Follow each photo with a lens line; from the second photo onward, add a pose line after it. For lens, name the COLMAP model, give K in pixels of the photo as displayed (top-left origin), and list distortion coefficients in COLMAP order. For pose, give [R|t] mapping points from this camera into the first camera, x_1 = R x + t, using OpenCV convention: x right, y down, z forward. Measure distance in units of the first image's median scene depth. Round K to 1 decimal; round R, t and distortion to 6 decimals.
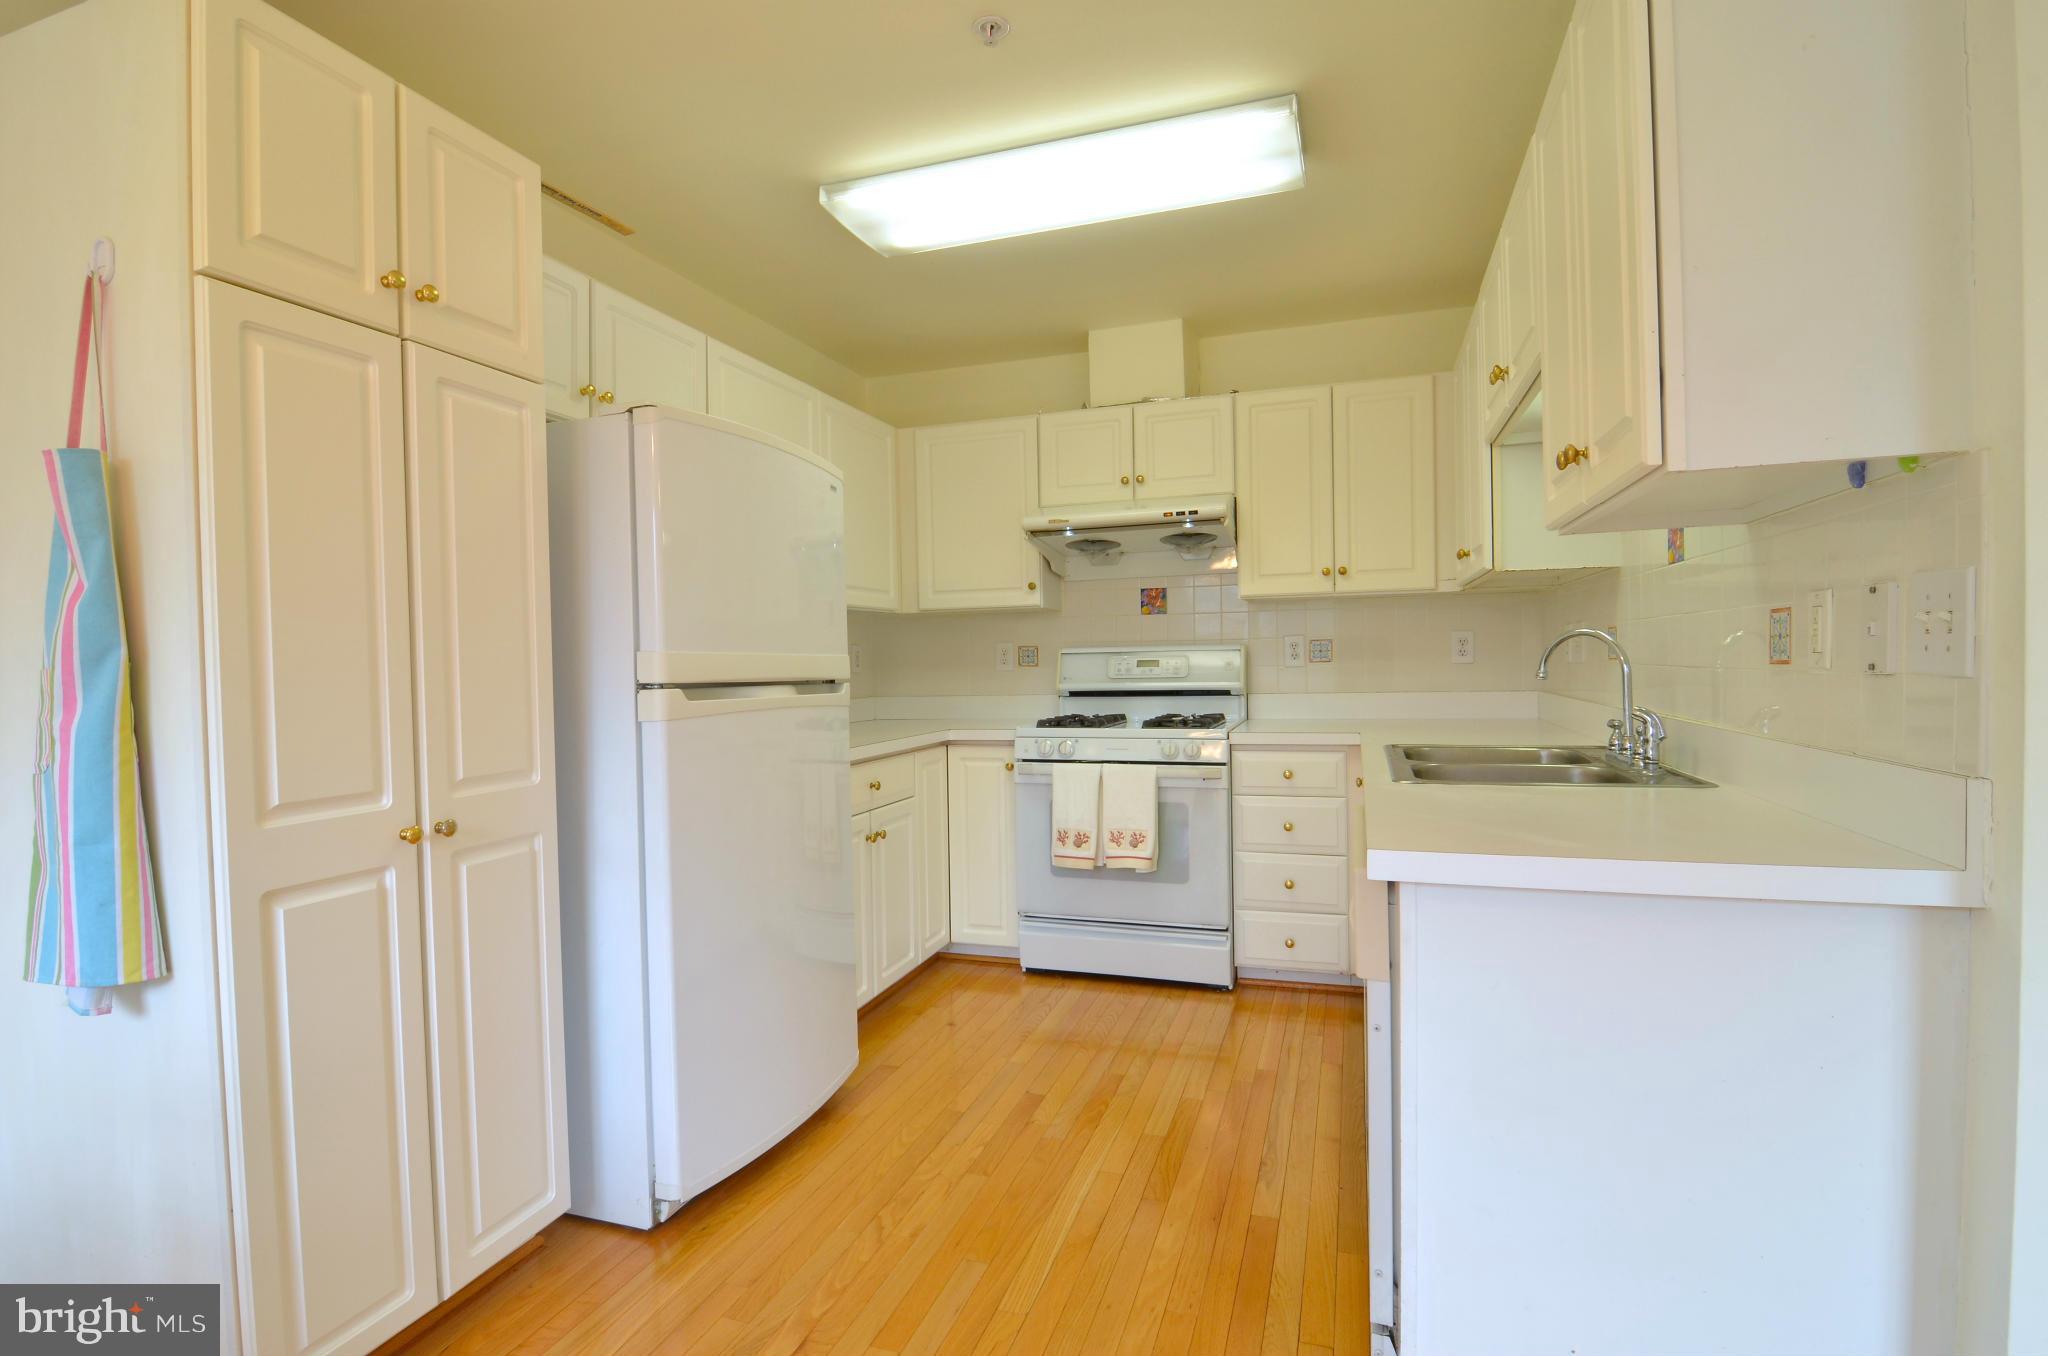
lens RADIAL K [[977.8, 0, 1027.1], [0, 977.8, 682.8], [0, 0, 1]] dist [-0.000864, -0.016165]
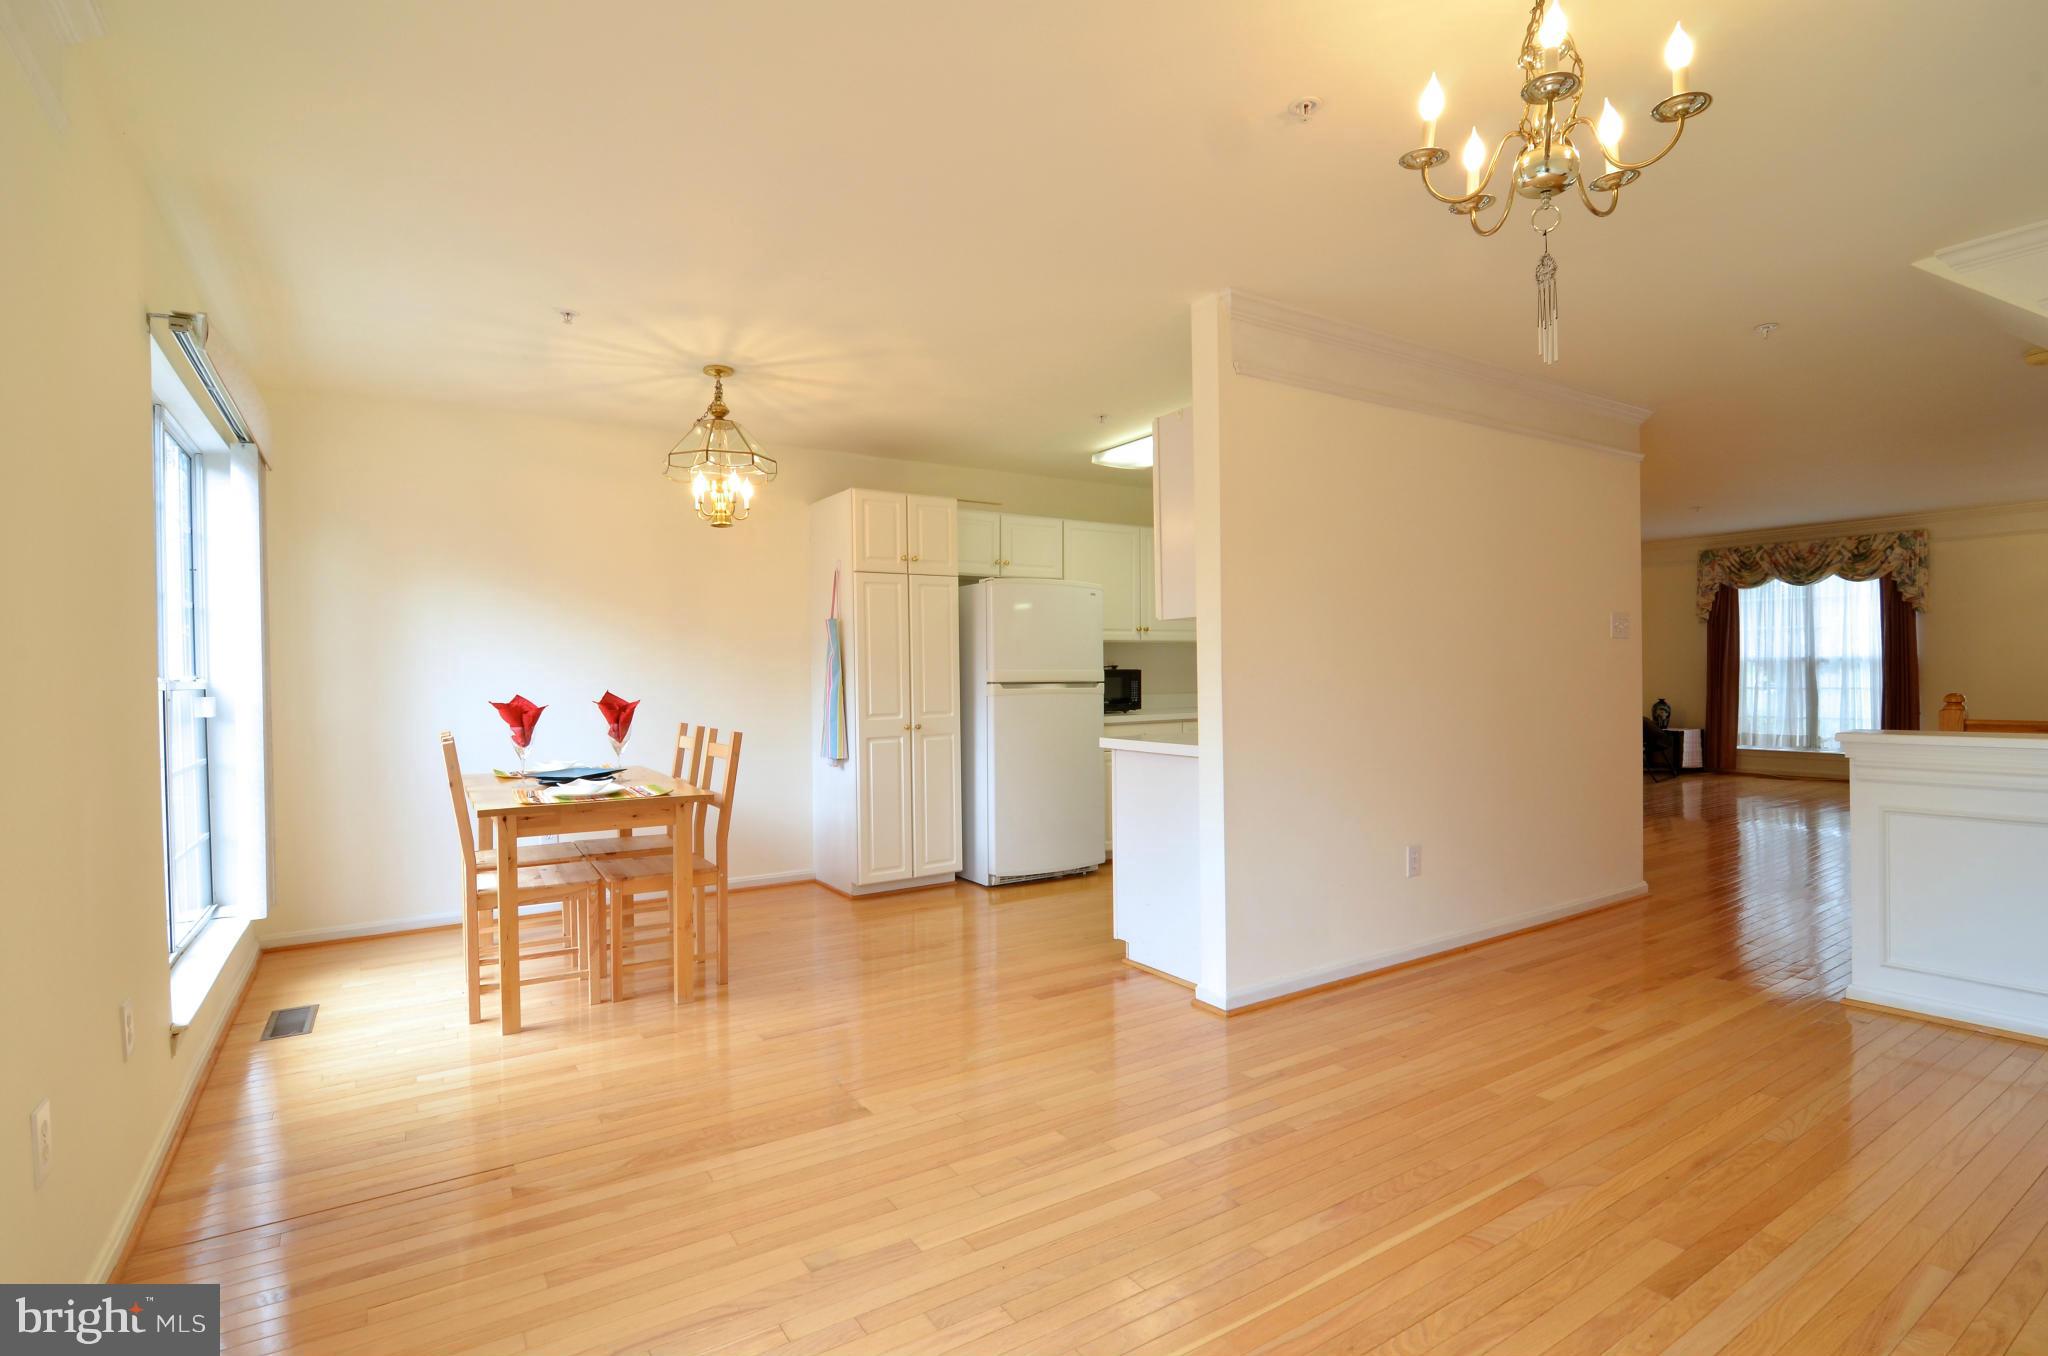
lens RADIAL K [[977.8, 0, 1027.1], [0, 977.8, 682.8], [0, 0, 1]] dist [-0.000864, -0.016165]
pose [[0.783868, 0.016261, -0.620715, 0.798318], [-0.015753, 0.999856, 0.006299, -0.009318], [0.620728, 0.004841, 0.784011, -0.614594]]
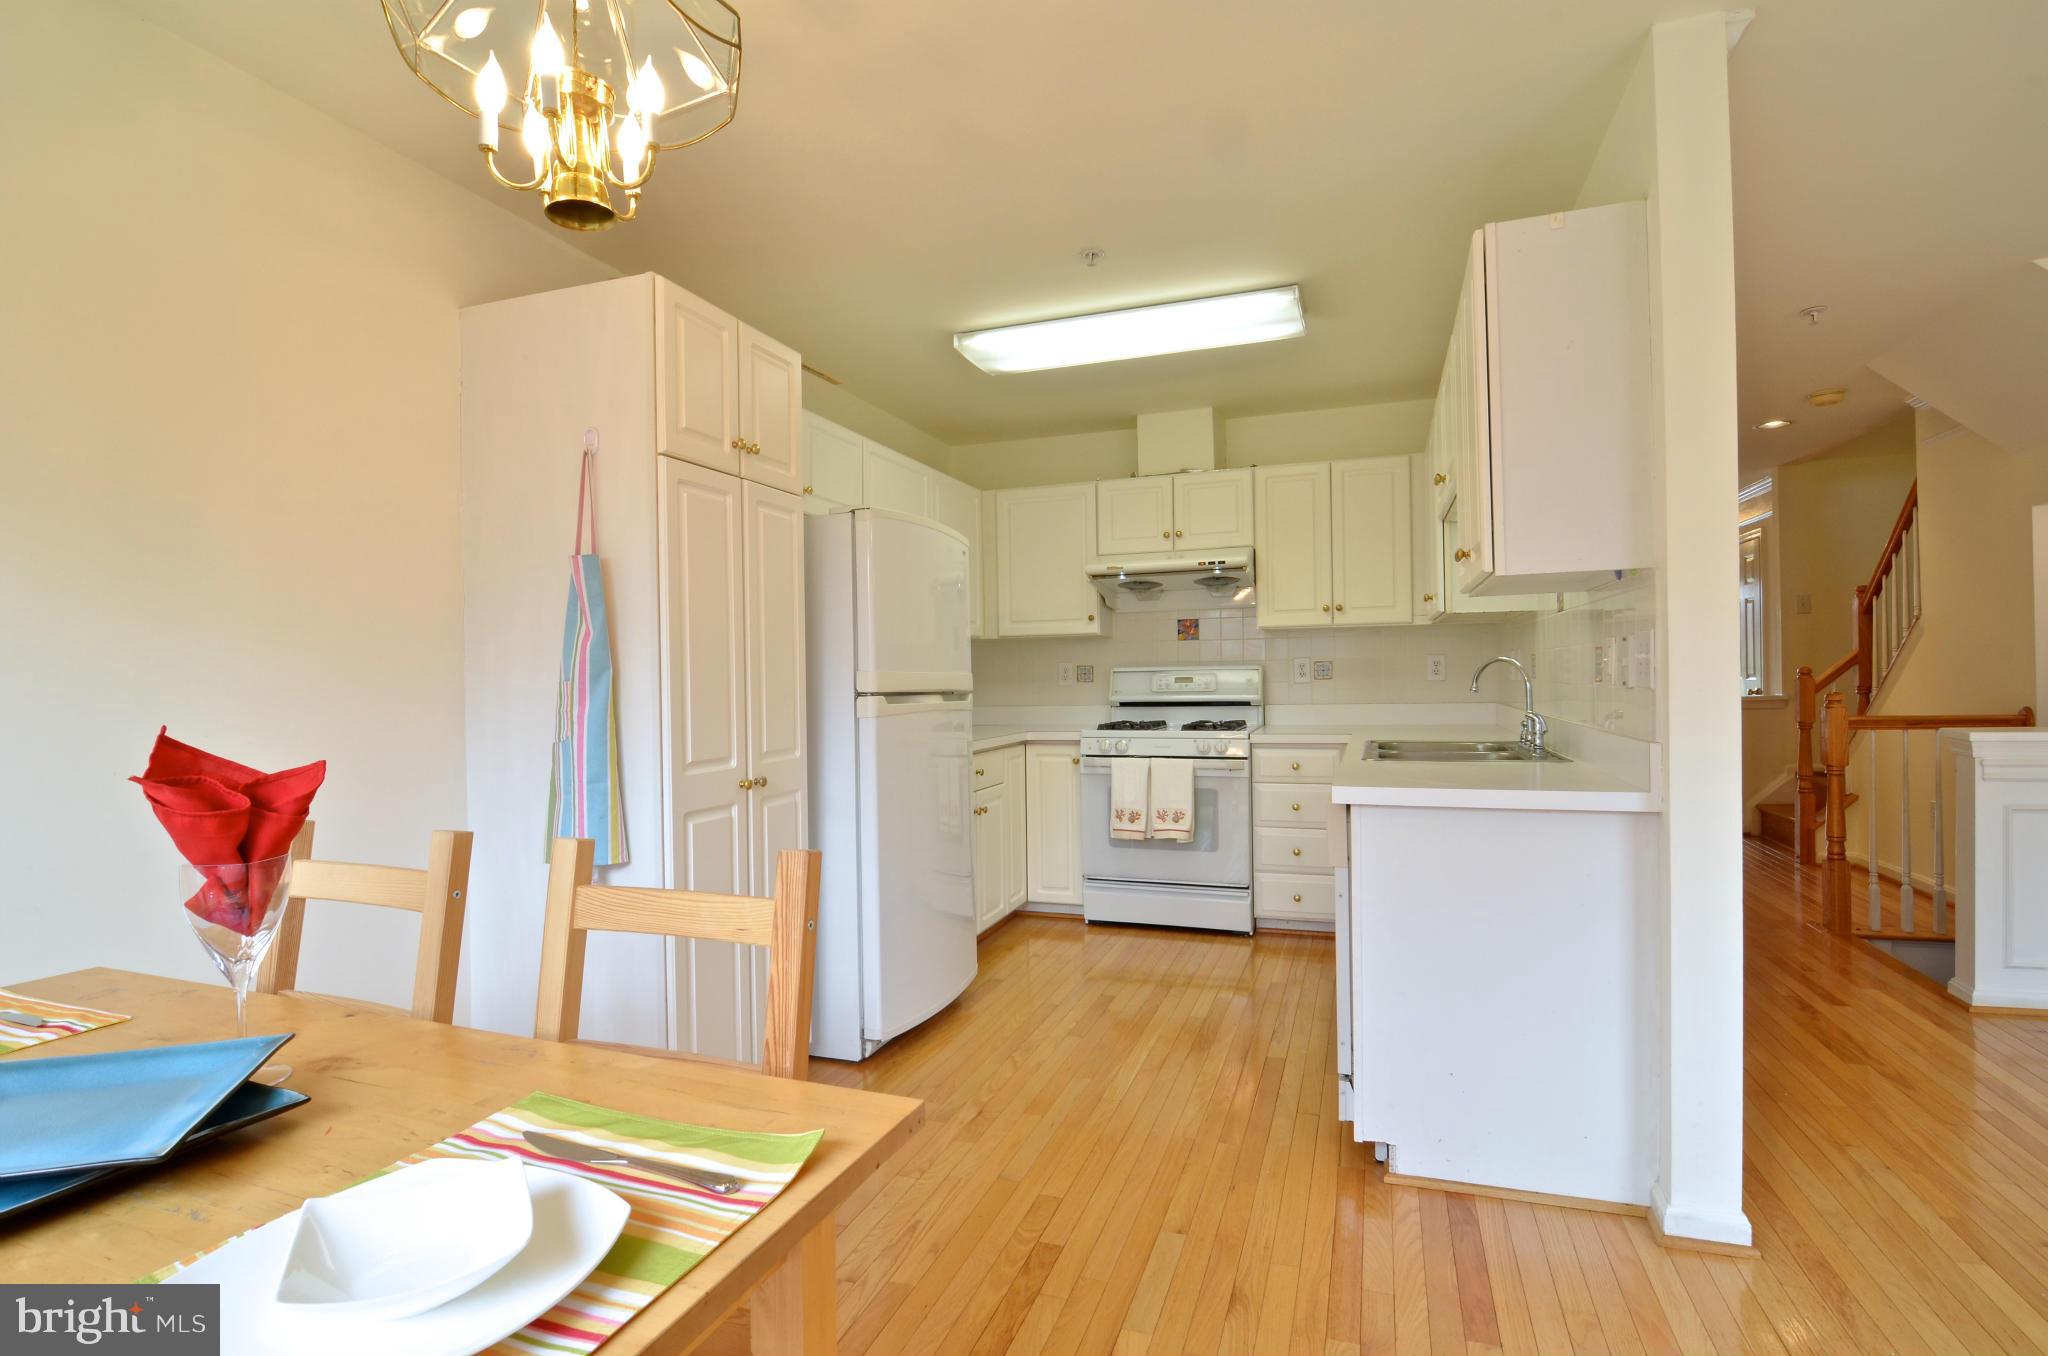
lens RADIAL K [[977.8, 0, 1027.1], [0, 977.8, 682.8], [0, 0, 1]] dist [-0.000864, -0.016165]
pose [[0.999860, 0.003338, -0.016389, -0.064932], [-0.003605, 0.999861, -0.016257, 0.005524], [0.016333, 0.016314, 0.999734, -0.289668]]
